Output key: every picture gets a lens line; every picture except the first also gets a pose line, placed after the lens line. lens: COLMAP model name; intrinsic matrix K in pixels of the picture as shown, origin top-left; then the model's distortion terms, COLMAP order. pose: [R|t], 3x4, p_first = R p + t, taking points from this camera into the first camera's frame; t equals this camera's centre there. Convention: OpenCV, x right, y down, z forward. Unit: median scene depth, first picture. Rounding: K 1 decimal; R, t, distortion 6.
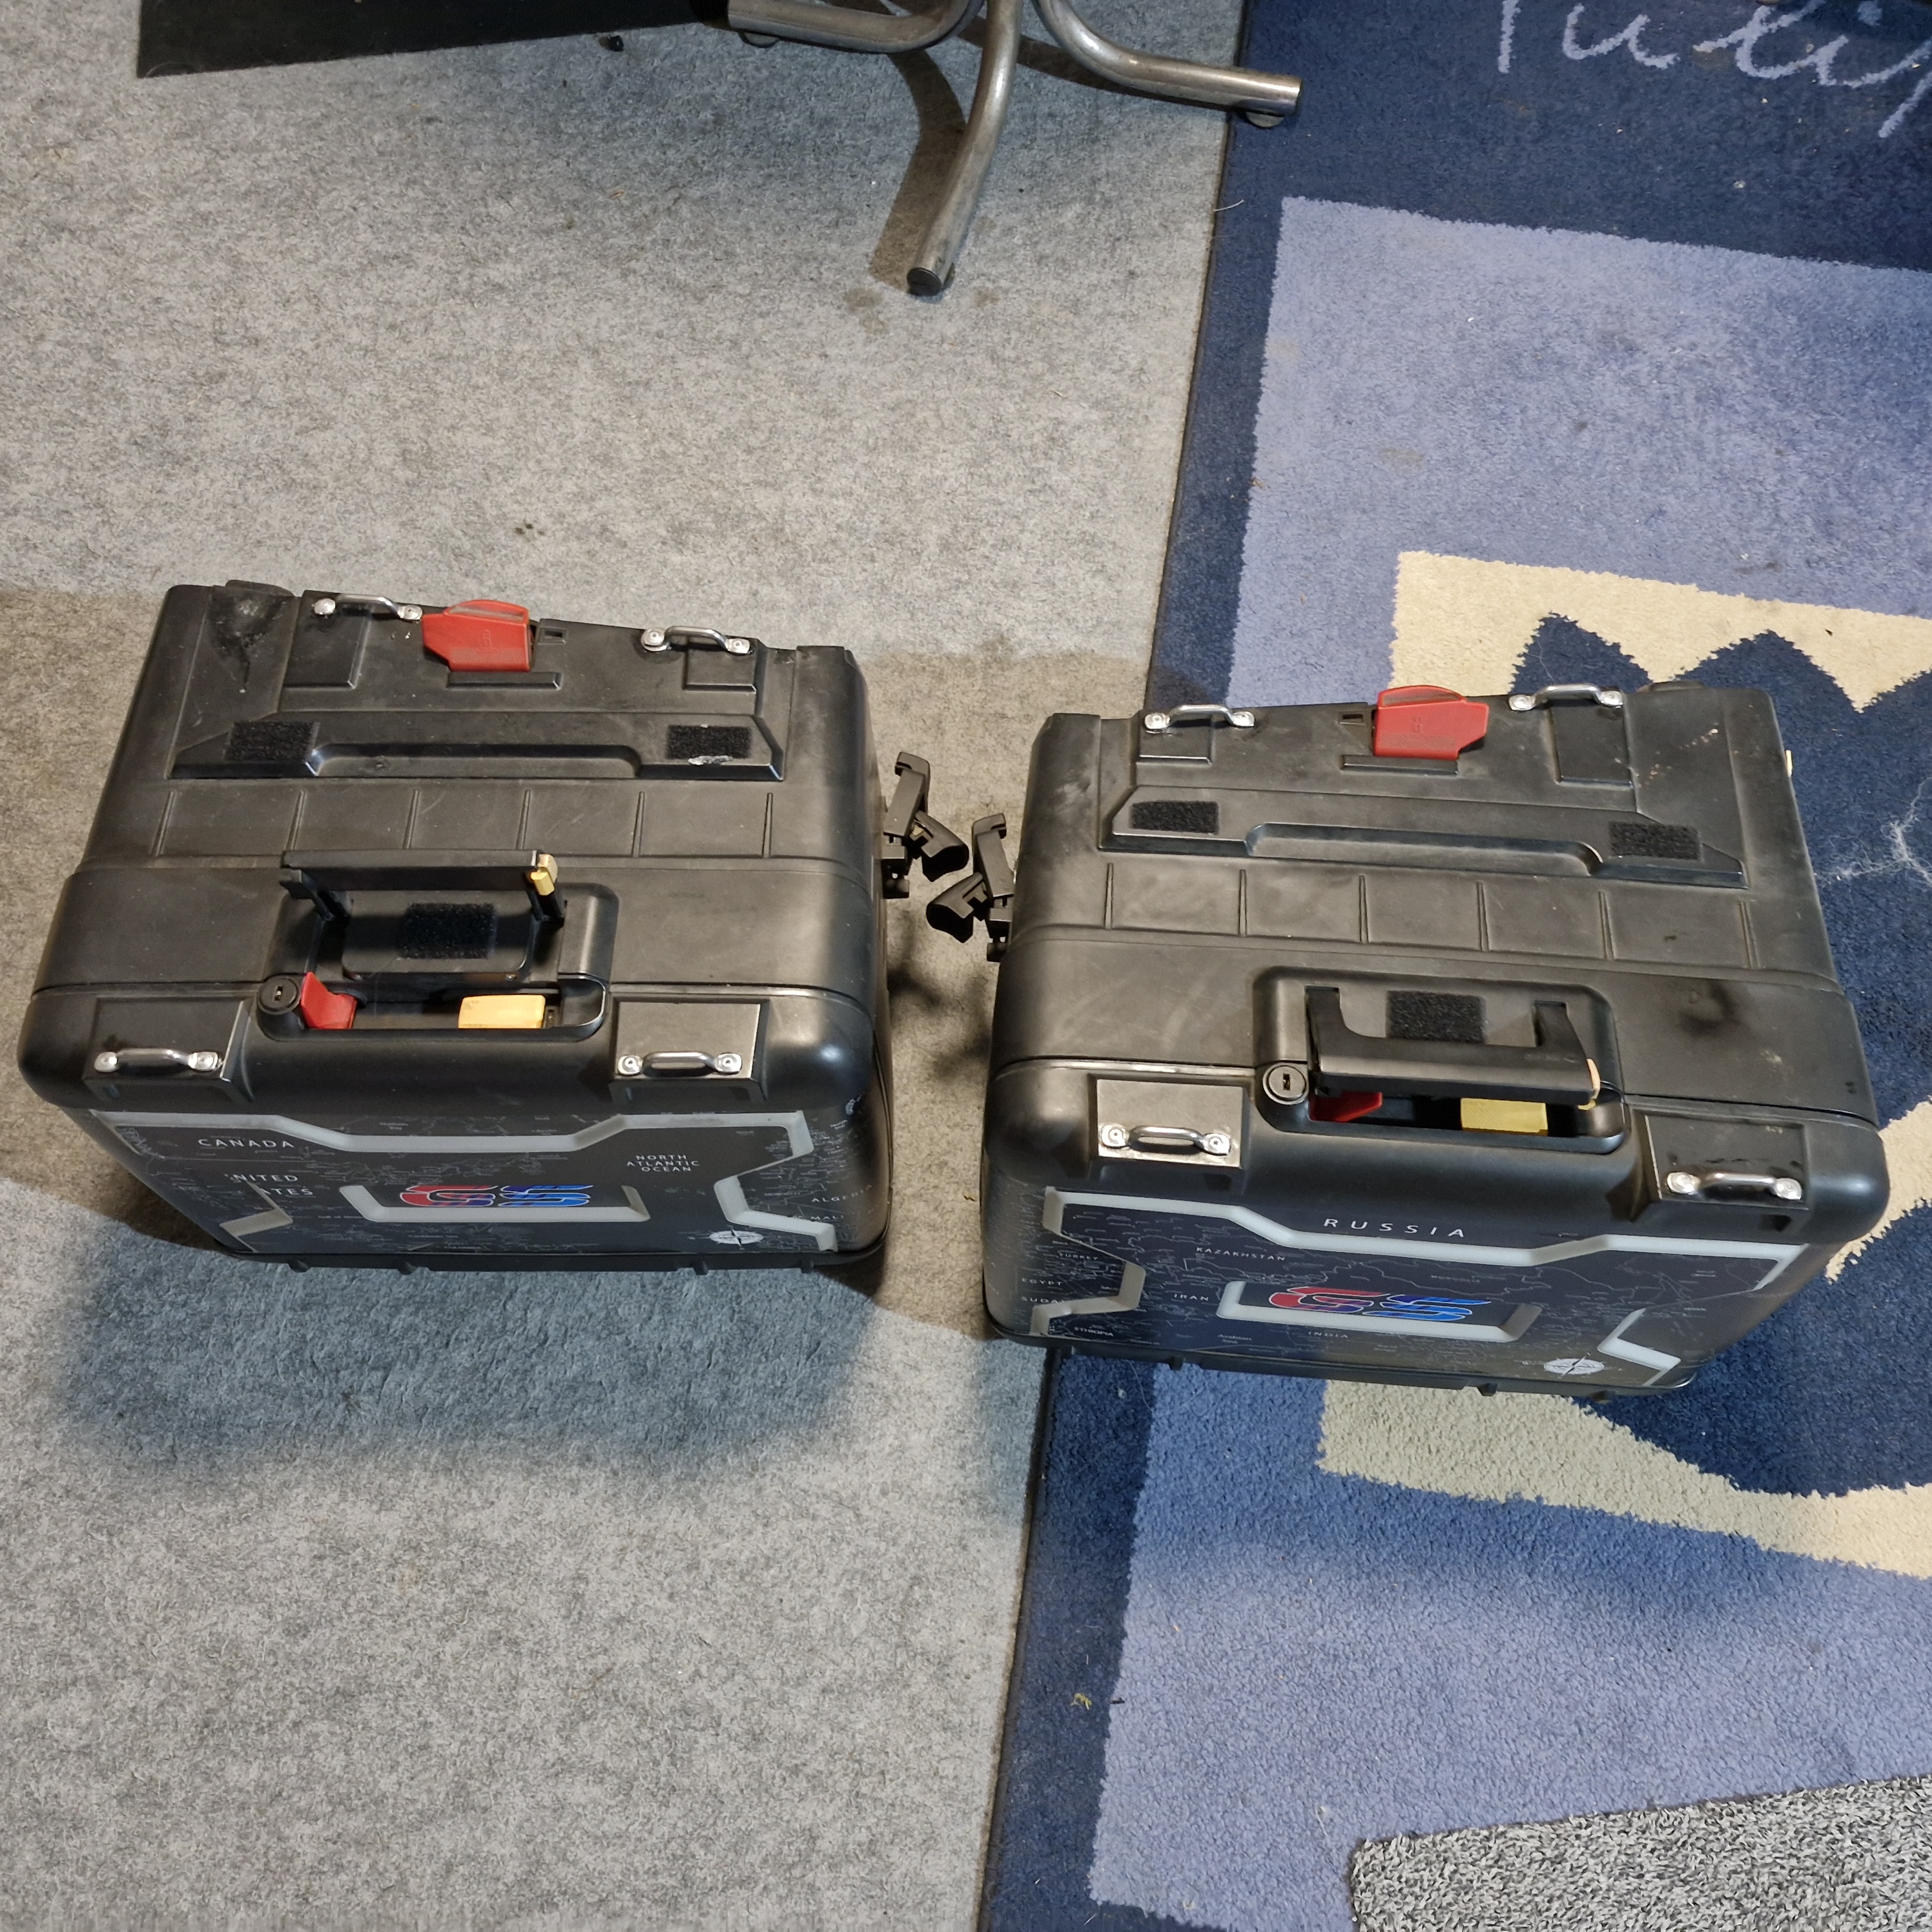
lens RADIAL K [[2091.2, 0, 970.9], [0, 2091.2, 855.1], [0, 0, 1]] dist [0.119589, -0.217817]
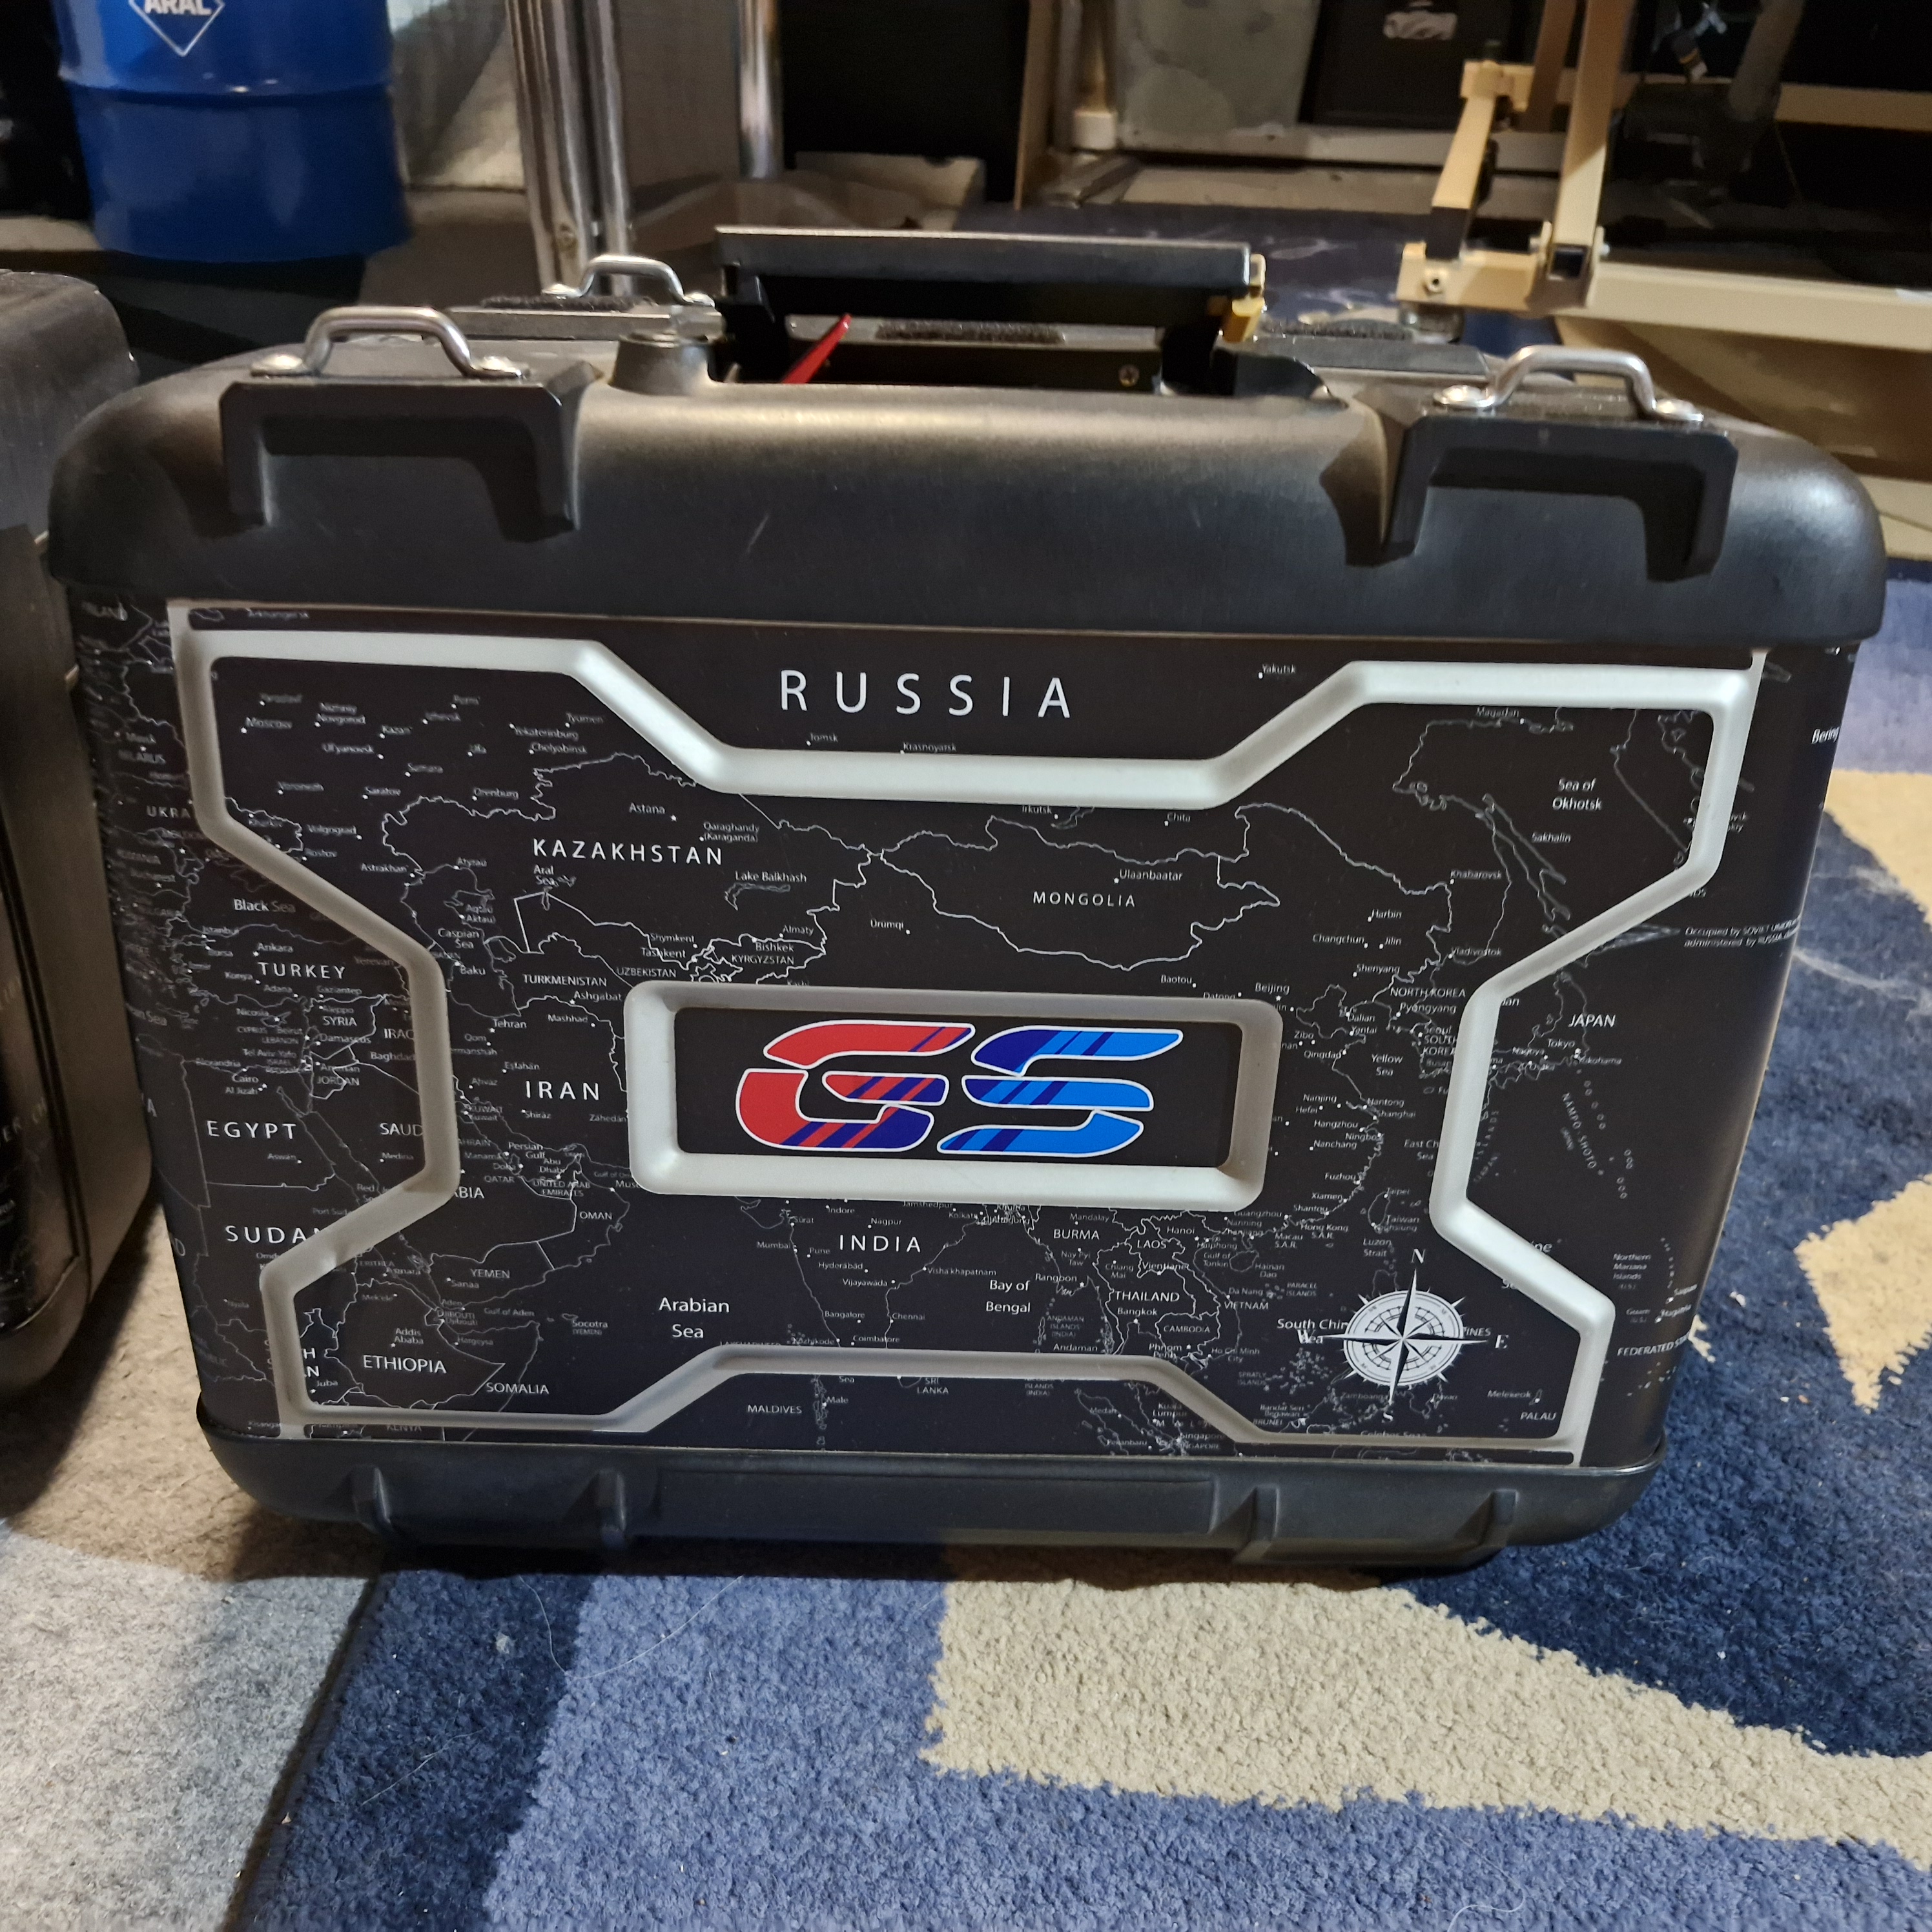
lens RADIAL K [[1831.1, 0, 966.0], [0, 1831.1, 966.0], [0, 0, 1]] dist [0.123932, -0.200342]
pose [[0.994246, 0.004237, 0.107035, 0.125562], [0.050734, 0.861409, -0.505372, 0.332436], [-0.094342, 0.507894, 0.856238, 0.558204]]
